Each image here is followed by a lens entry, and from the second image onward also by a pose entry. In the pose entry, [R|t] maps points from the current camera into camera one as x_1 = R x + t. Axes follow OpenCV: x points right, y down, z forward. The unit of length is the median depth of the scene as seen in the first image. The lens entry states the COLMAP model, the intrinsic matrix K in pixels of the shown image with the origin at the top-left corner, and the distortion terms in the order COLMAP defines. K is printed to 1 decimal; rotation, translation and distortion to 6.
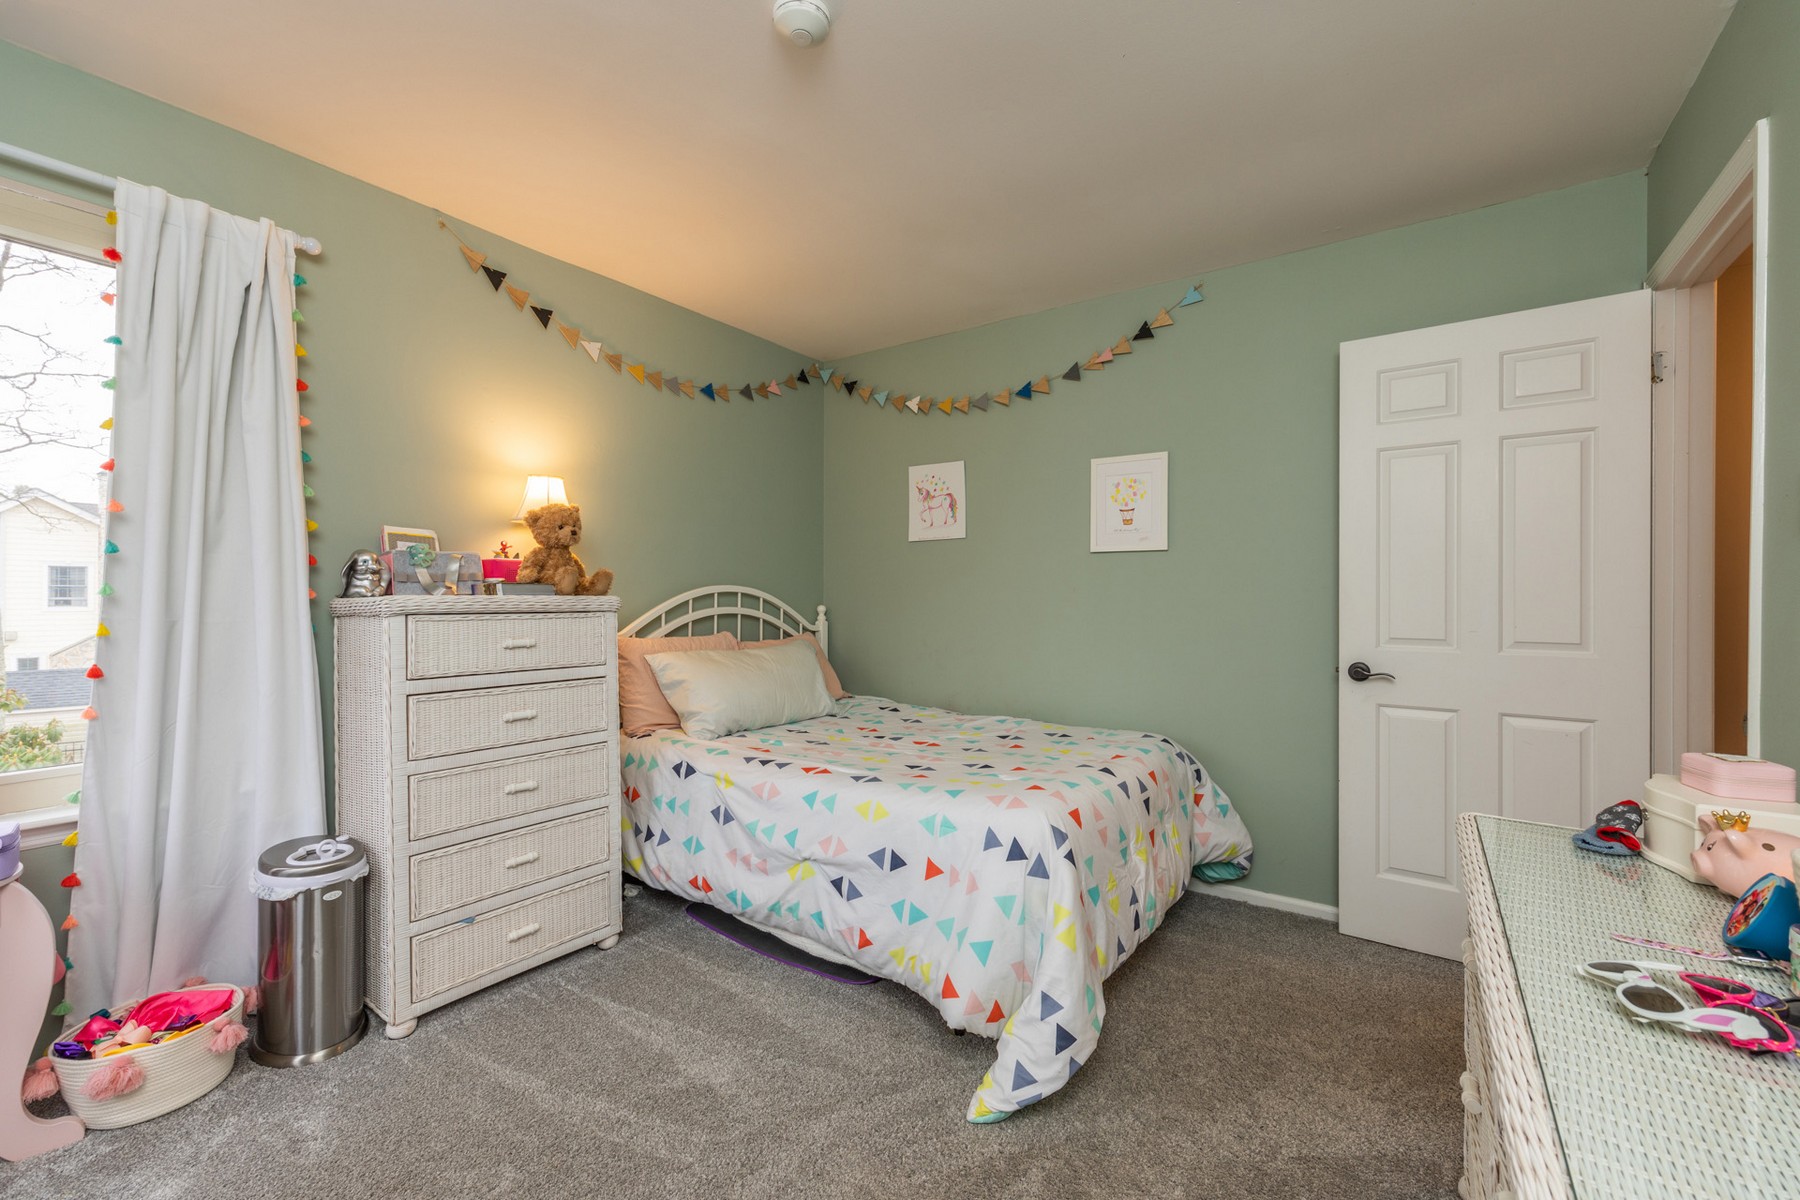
lens RADIAL K [[735.4, 0, 900.0], [0, 735.4, 600.0], [0, 0, 1]] dist [0.001075, 0.000532]
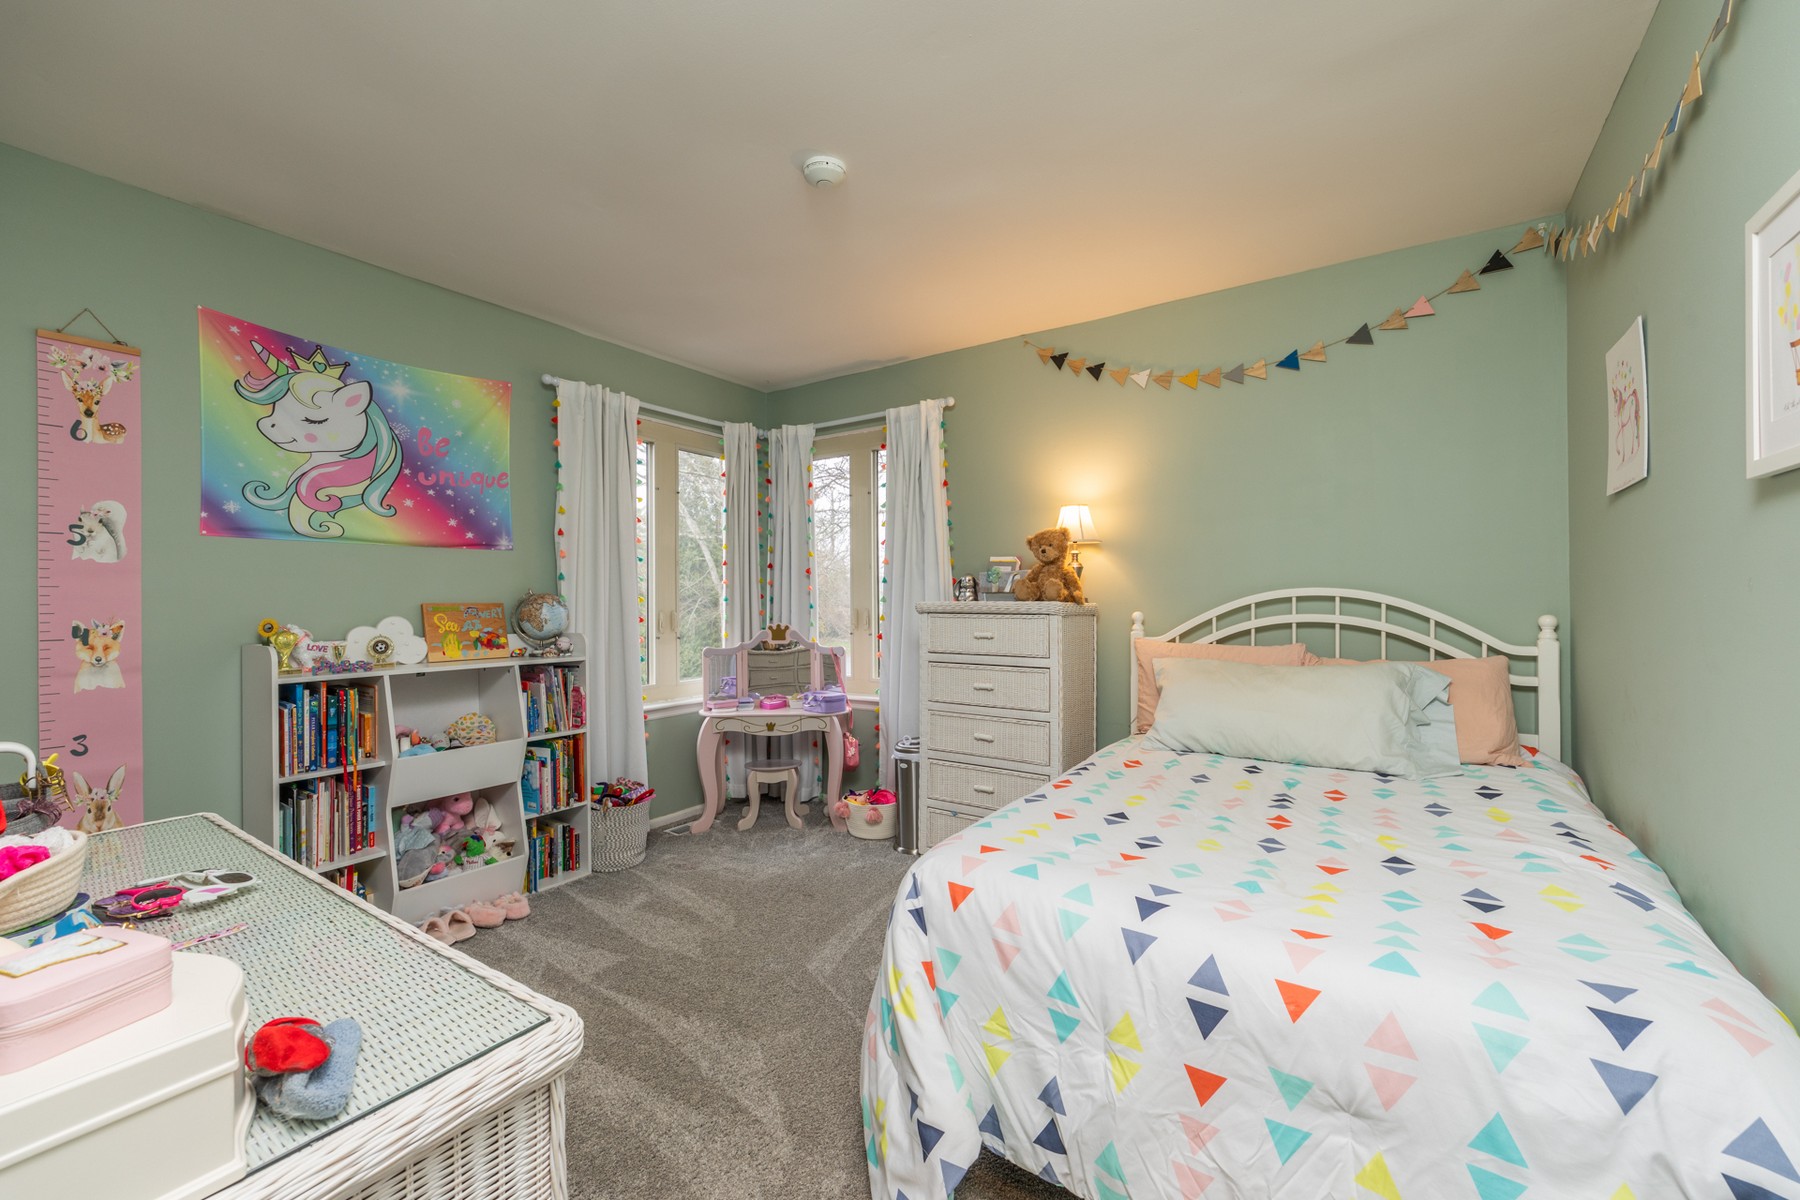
lens RADIAL K [[712.8, 0, 900.0], [0, 712.8, 600.0], [0, 0, 1]] dist [0.001386, 0.000171]
pose [[0.024553, -0.002278, -0.999696, 0.588611], [-0.001243, 0.999997, -0.002309, -0.003845], [0.999698, 0.001299, 0.024550, 0.557192]]
